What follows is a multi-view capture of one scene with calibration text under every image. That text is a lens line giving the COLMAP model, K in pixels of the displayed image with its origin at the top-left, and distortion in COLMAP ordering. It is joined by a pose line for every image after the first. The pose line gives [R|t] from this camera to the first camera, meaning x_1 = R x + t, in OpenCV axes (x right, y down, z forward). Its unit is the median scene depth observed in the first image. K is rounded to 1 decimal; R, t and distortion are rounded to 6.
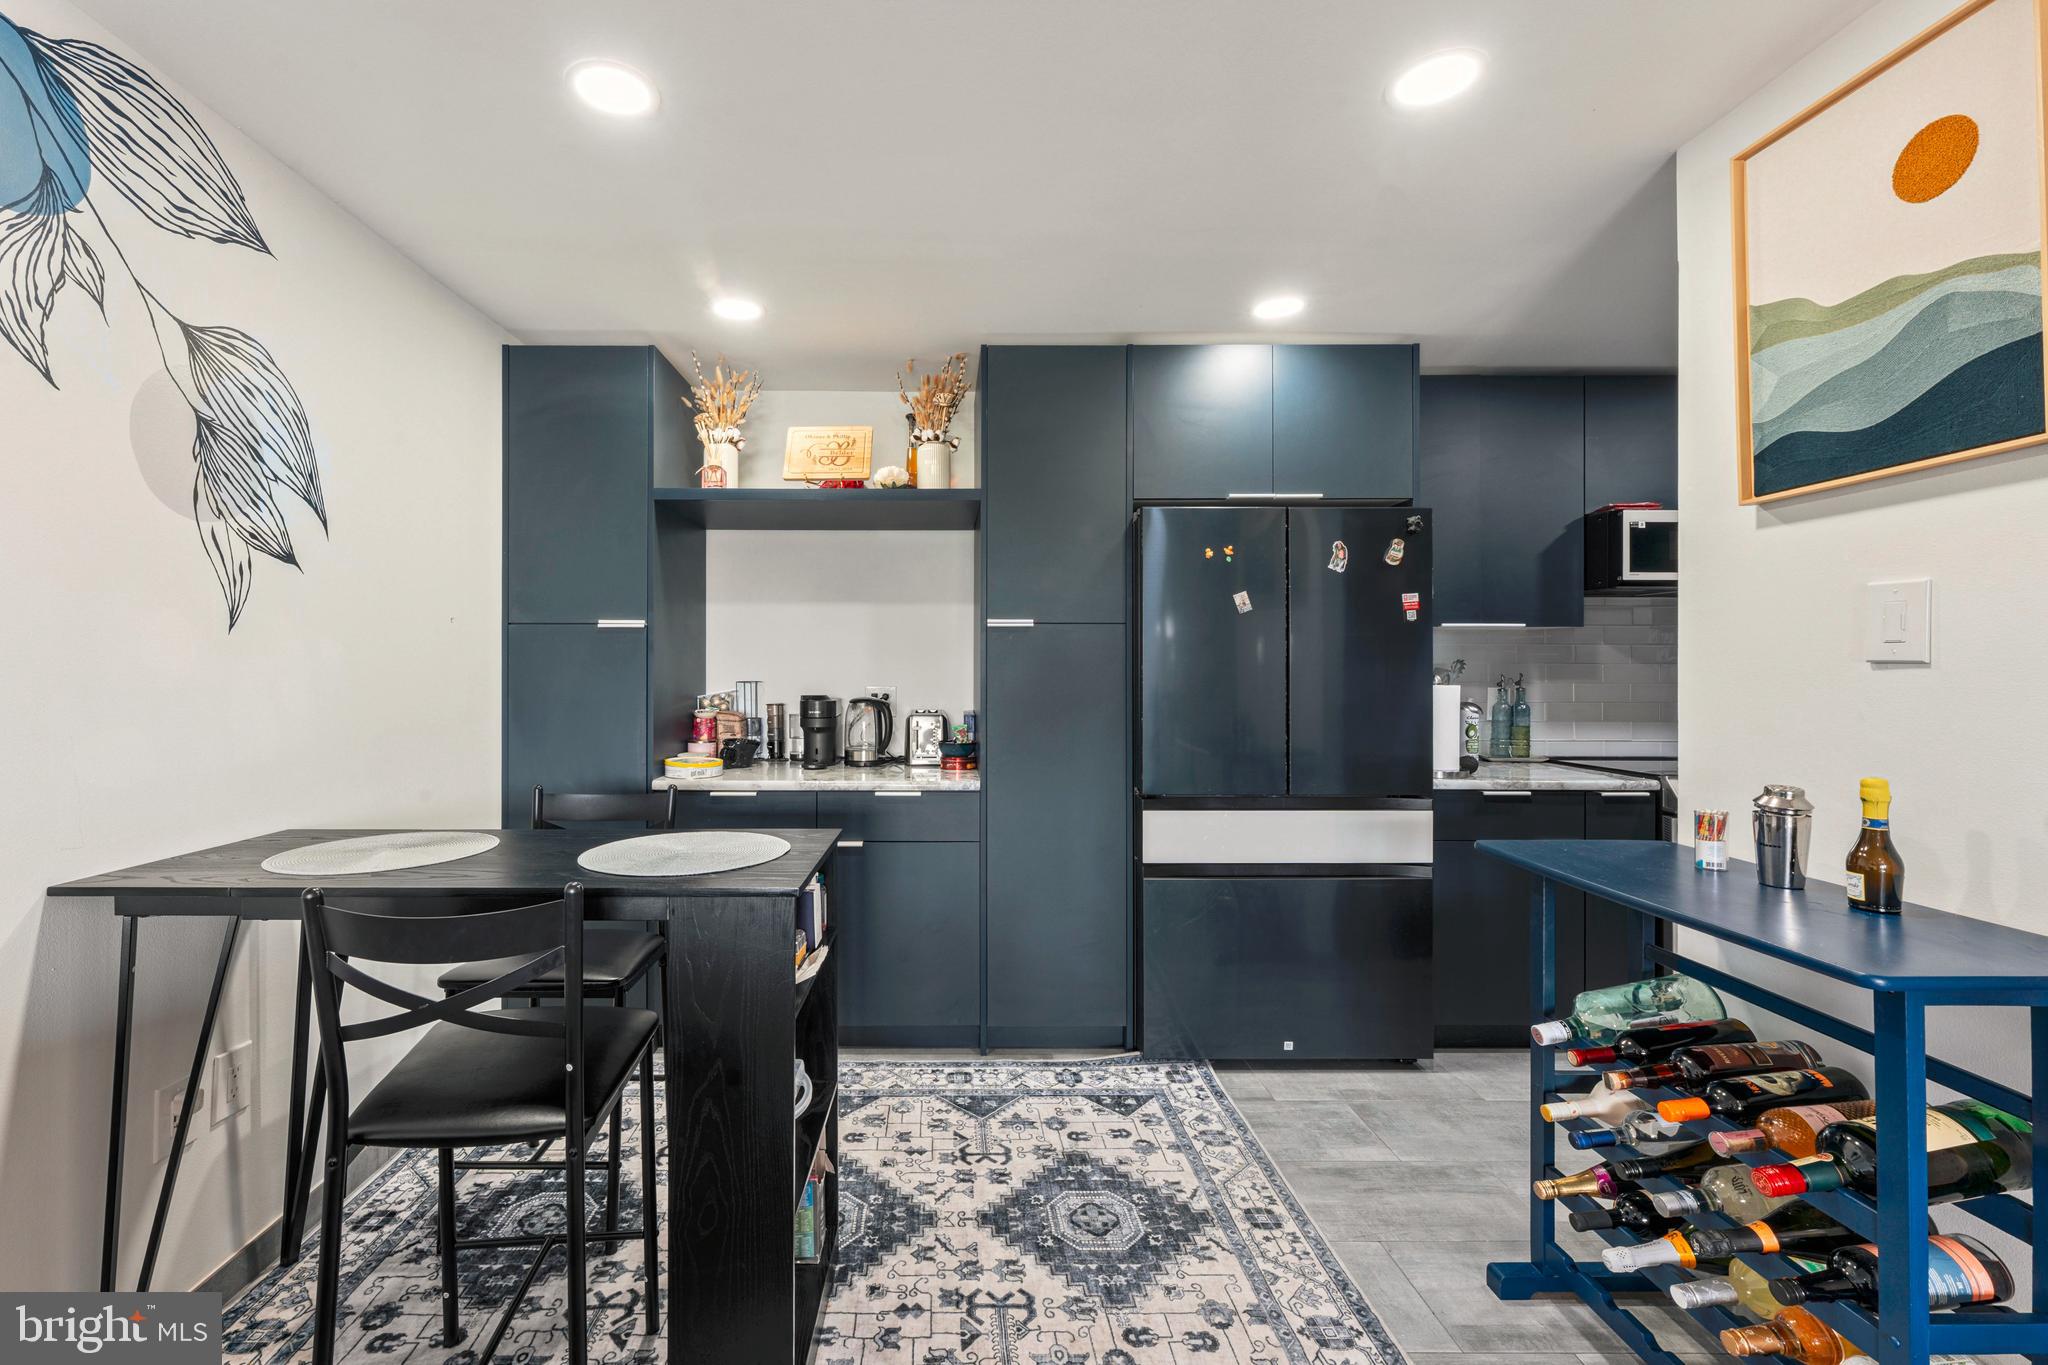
lens RADIAL K [[857.6, 0, 952.4], [0, 857.6, 654.7], [0, 0, 1]] dist [0.004204, -0.000235]
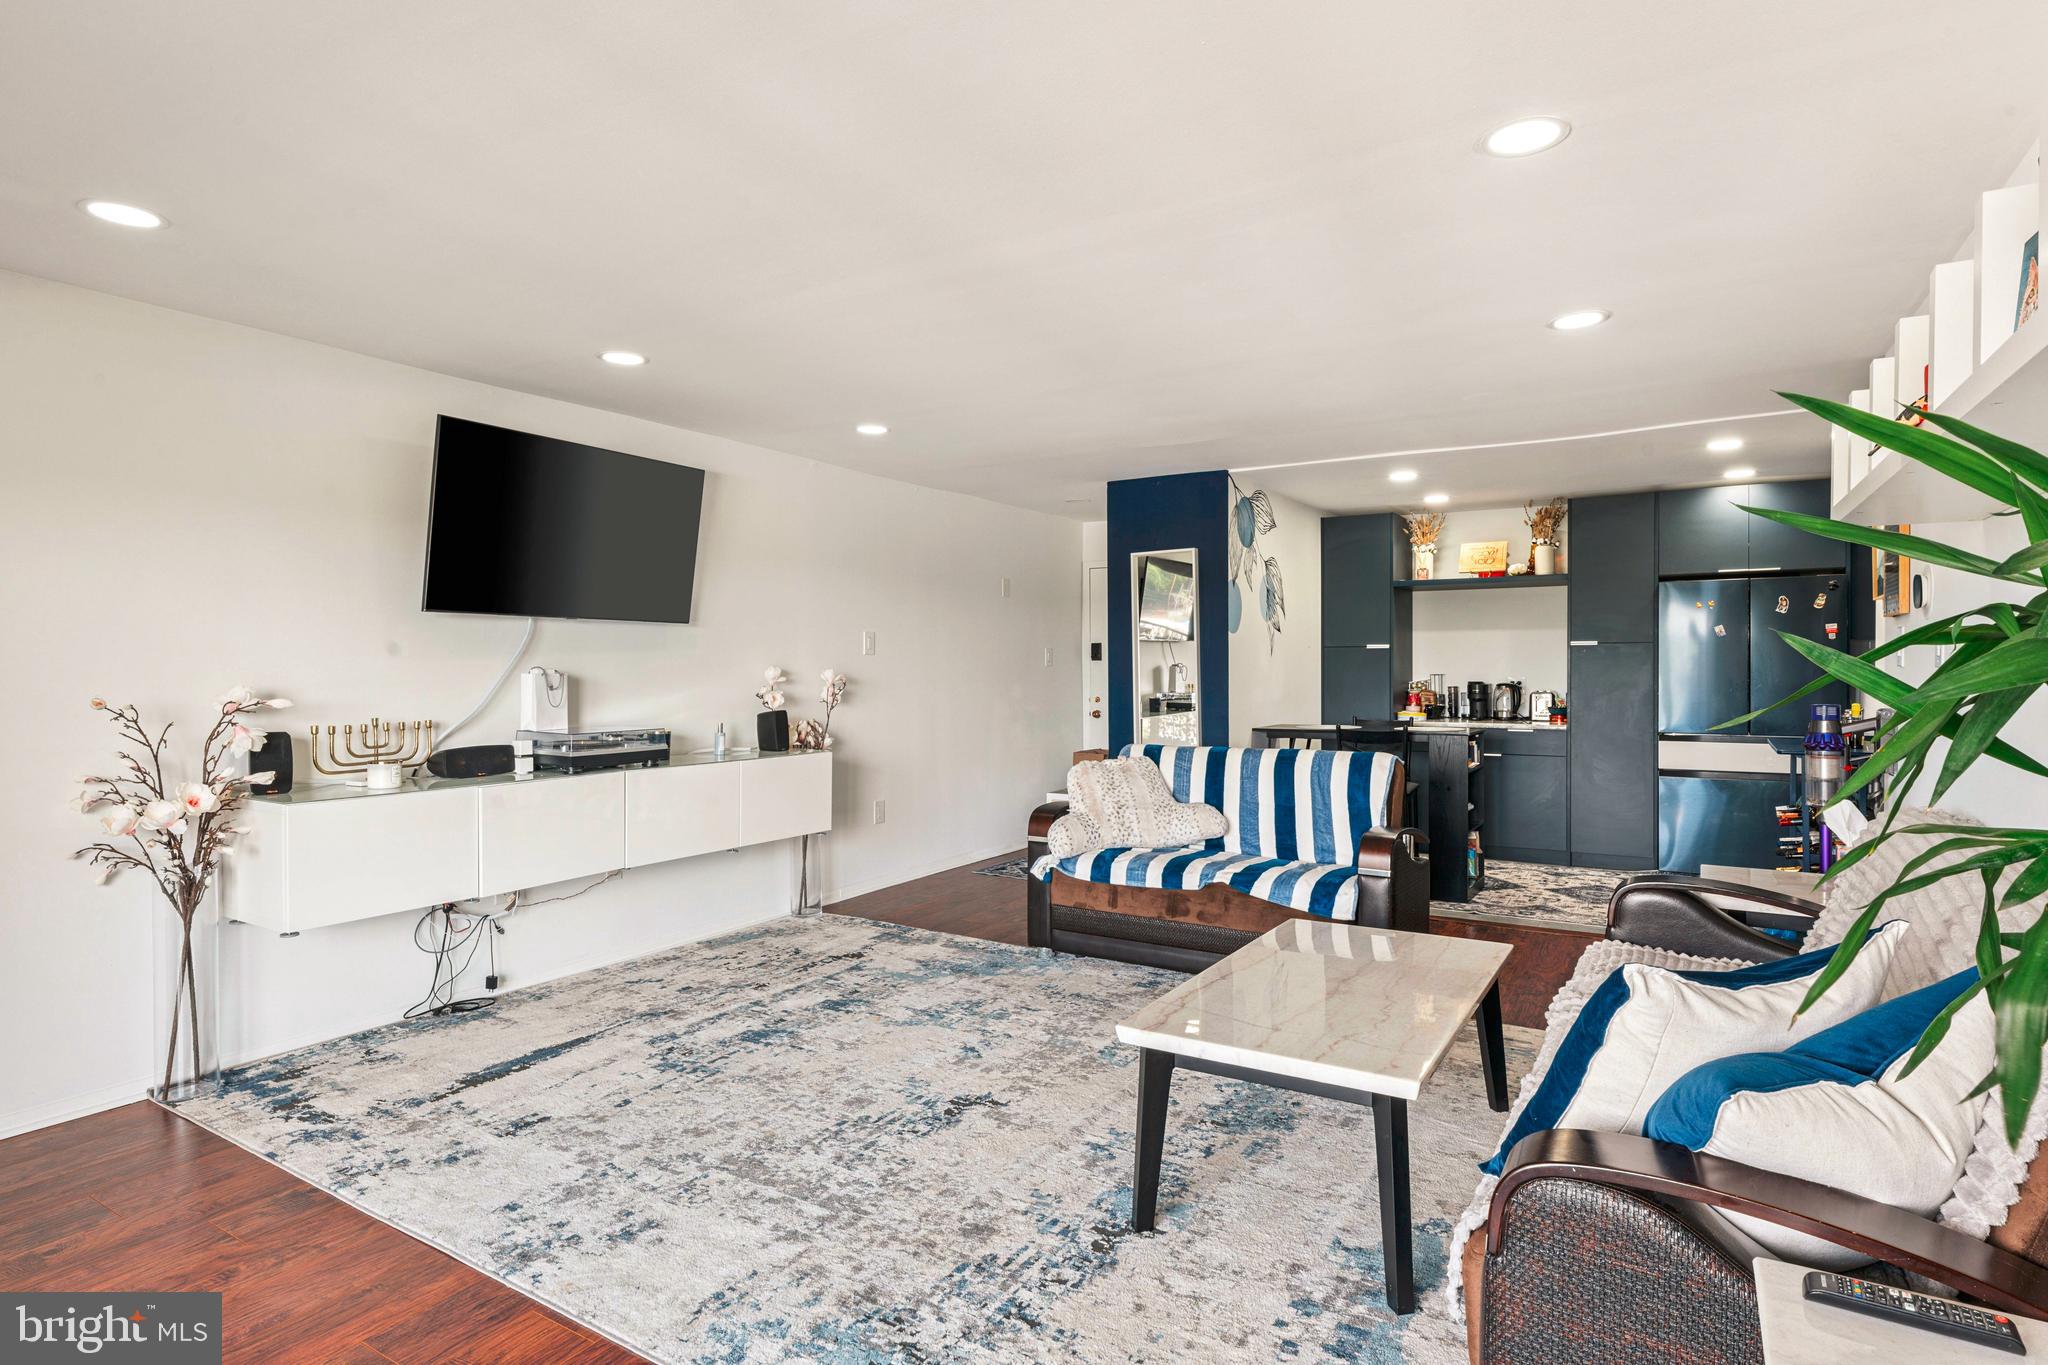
lens RADIAL K [[1081.0, 0, 1035.5], [0, 1081.0, 684.1], [0, 0, 1]] dist [0.001878, 0.000364]
pose [[0.852541, 0.003740, -0.522647, 0.299440], [0.013343, 0.999493, 0.028916, -0.033668], [0.522490, -0.031626, 0.852059, -1.785662]]
